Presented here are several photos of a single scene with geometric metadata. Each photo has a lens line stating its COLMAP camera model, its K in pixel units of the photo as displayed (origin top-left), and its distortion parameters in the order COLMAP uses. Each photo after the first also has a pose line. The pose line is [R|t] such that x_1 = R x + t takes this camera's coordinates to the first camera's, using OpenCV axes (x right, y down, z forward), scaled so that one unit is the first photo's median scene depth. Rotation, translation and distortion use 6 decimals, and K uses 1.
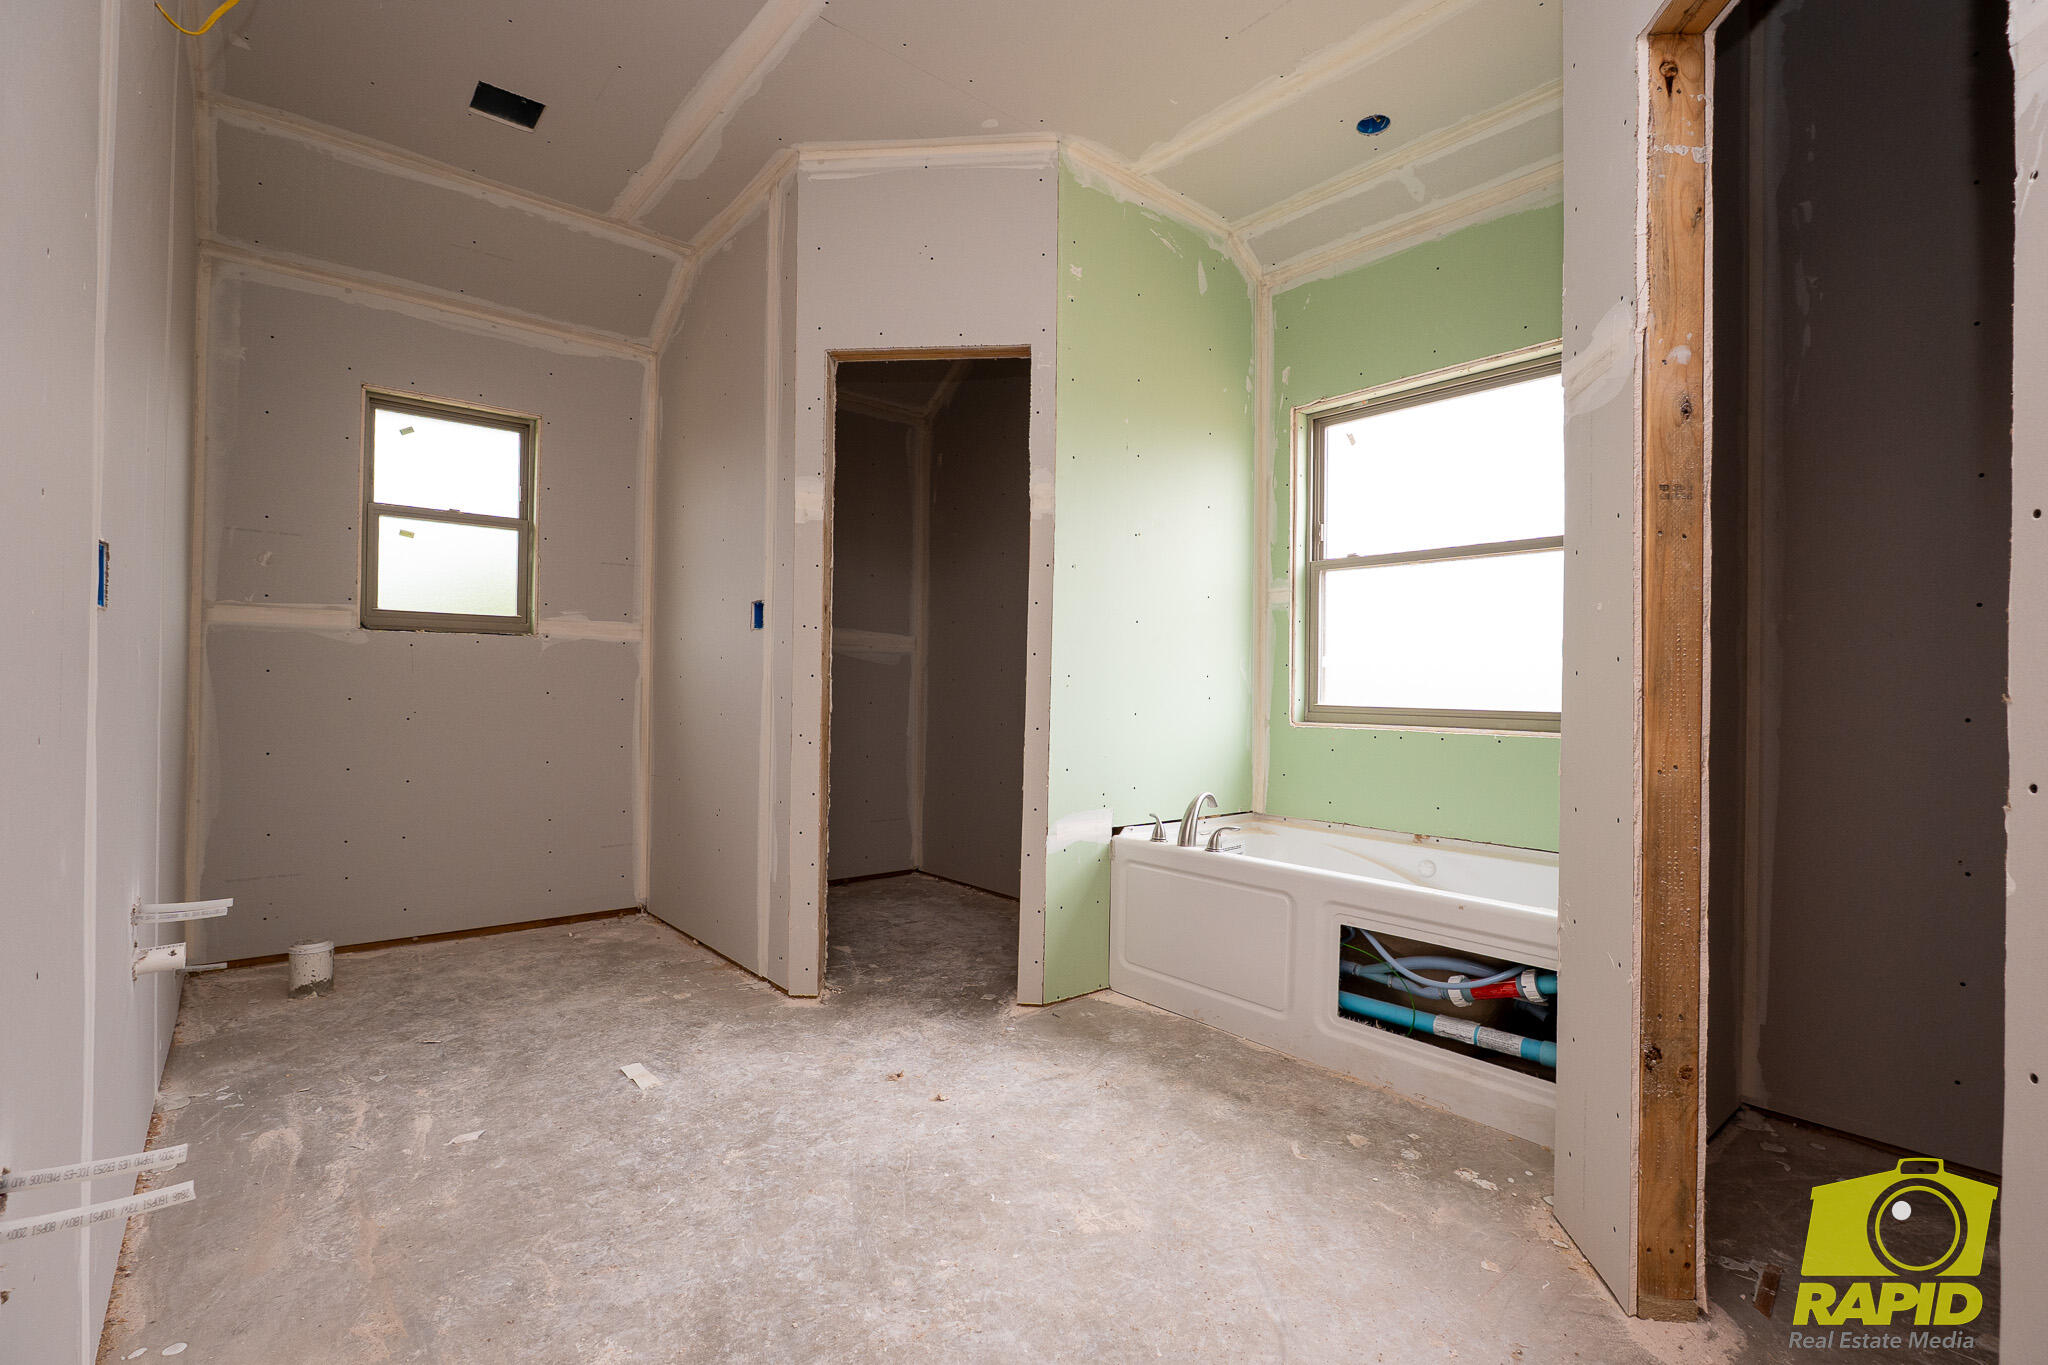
lens RADIAL K [[933.0, 0, 1031.6], [0, 933.0, 675.1], [0, 0, 1]] dist [-0.022696, 0.000072]
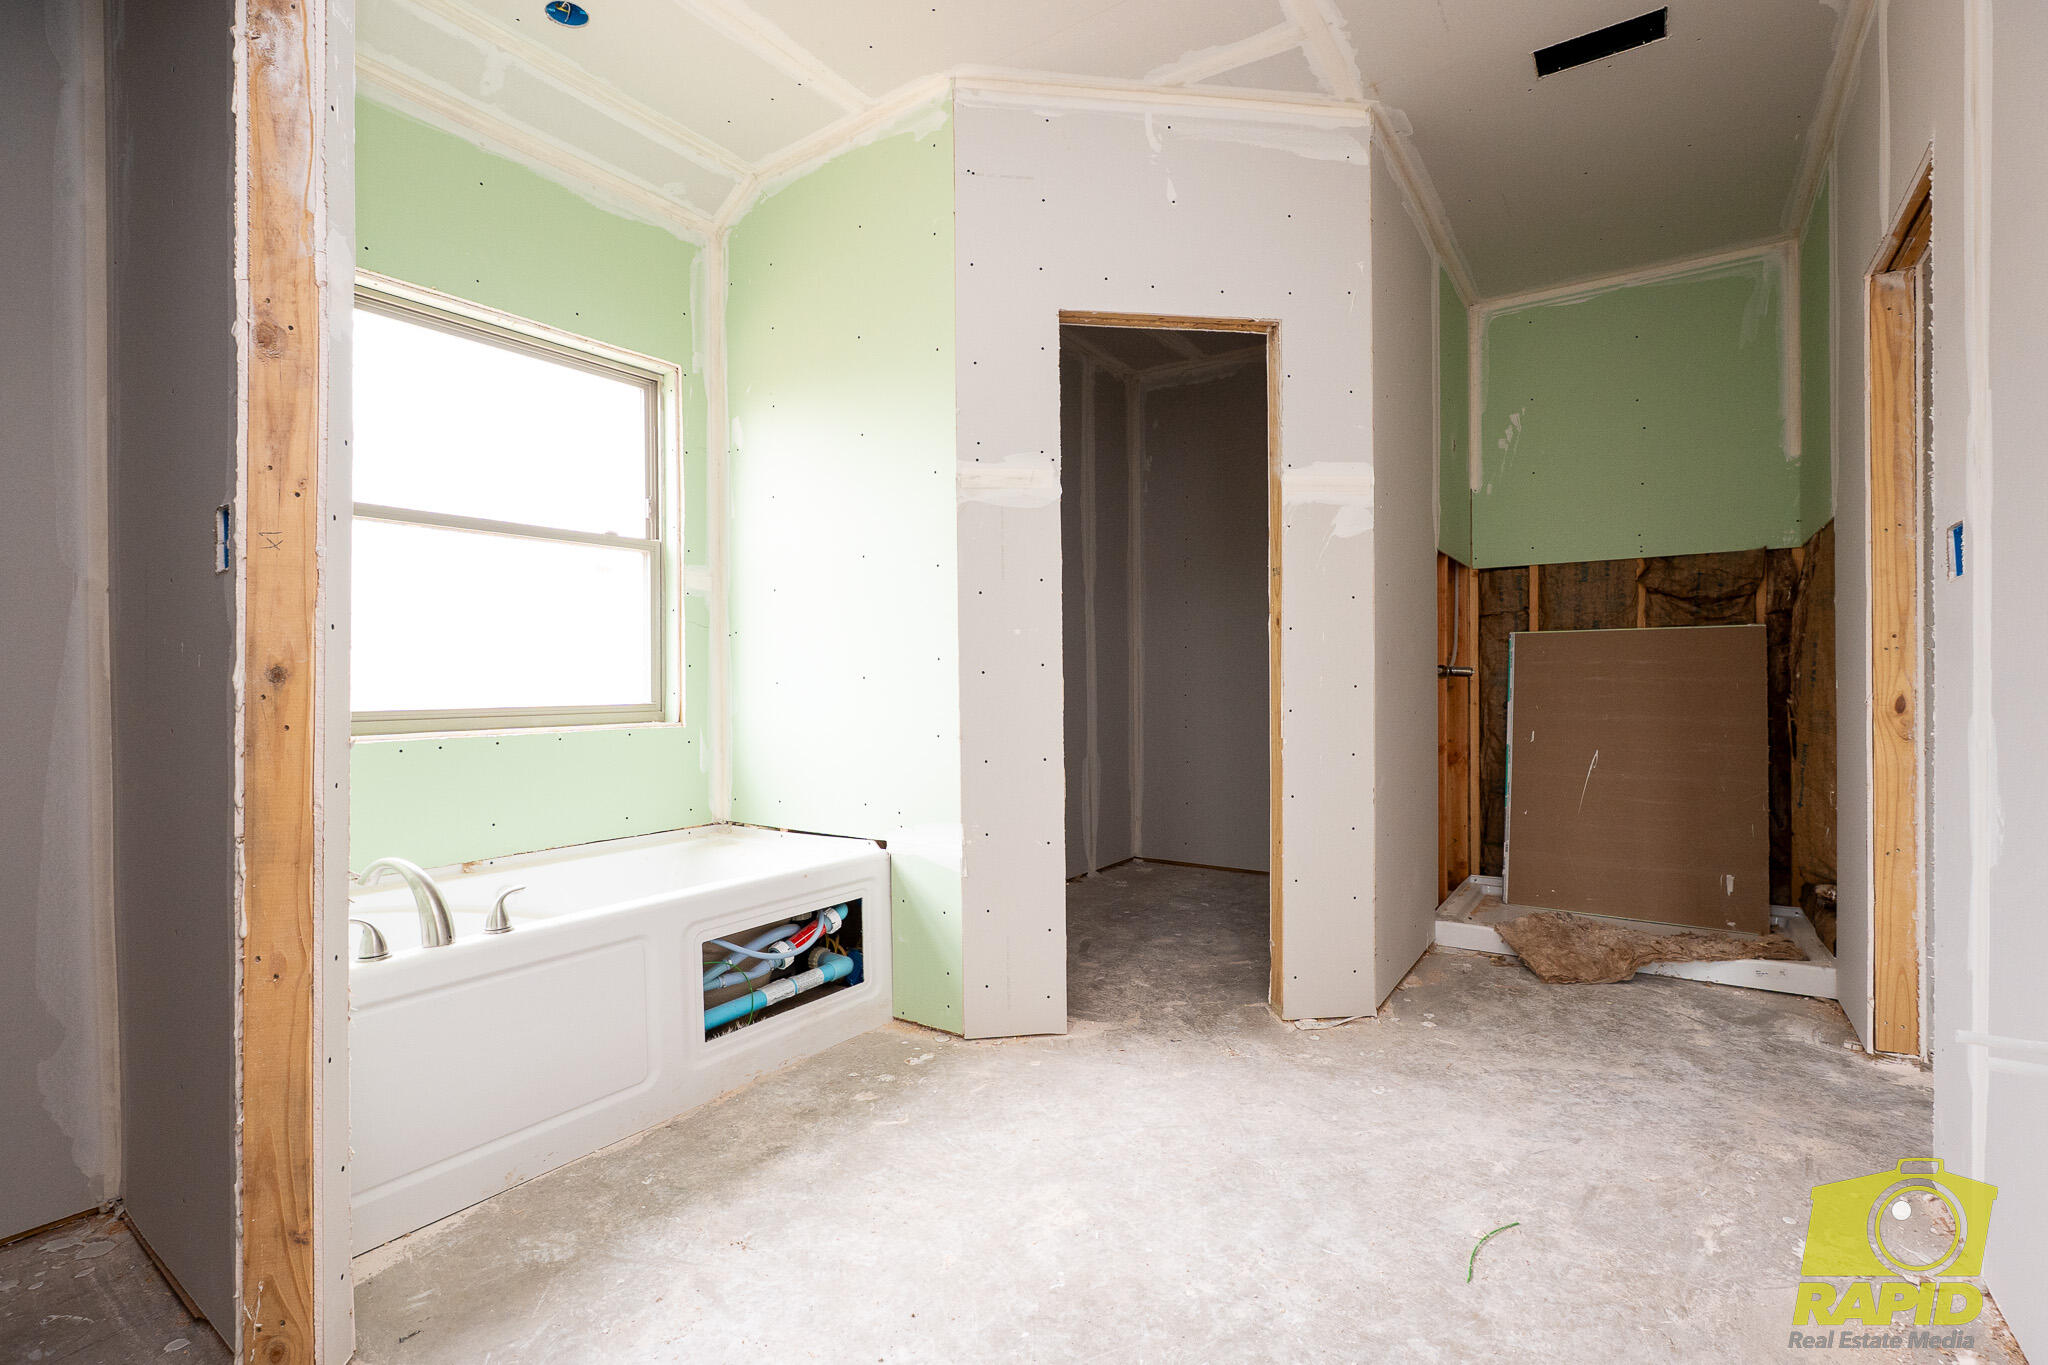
lens RADIAL K [[933.0, 0, 1029.8], [0, 933.0, 675.0], [0, 0, 1]] dist [-0.022696, 0.000072]
pose [[-0.270422, -0.010913, 0.962680, -0.692266], [-0.008345, 0.999925, 0.008991, -0.007519], [-0.962706, -0.005602, -0.270493, 1.022769]]
